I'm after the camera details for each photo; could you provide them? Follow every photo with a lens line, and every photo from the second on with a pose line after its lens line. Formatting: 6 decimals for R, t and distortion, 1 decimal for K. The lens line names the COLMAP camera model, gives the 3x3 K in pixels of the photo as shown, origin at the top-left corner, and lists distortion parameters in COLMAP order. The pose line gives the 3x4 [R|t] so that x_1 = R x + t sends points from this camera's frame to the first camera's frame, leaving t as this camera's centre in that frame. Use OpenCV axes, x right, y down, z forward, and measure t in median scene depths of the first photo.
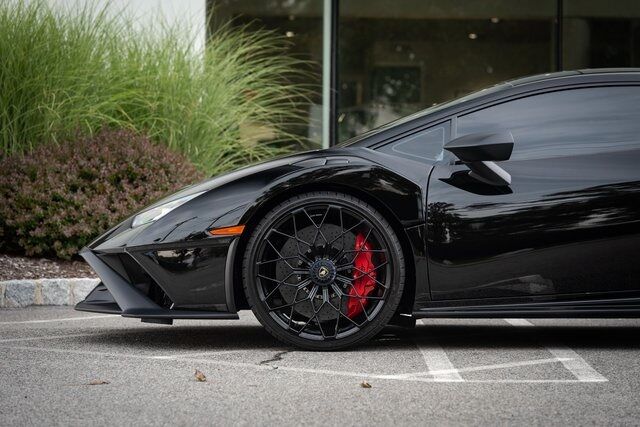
lens RADIAL K [[2707.0, 0, 321.3], [0, 2707.0, 213.4], [0, 0, 1]] dist [0.115041, 0.000000]
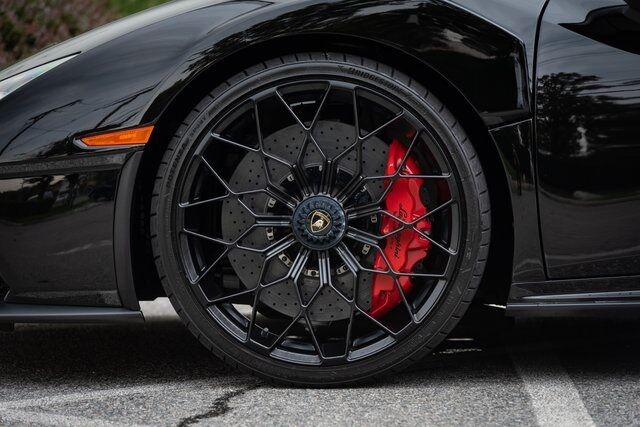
lens RADIAL K [[3815.4, 0, 318.9], [0, 3815.4, 215.1], [0, 0, 1]] dist [0.326871, 0.000000]
pose [[0.999575, -0.011849, -0.026645, 0.018572], [0.012600, 0.999523, 0.028181, 0.001485], [0.026298, -0.028505, 0.999248, 0.327754]]
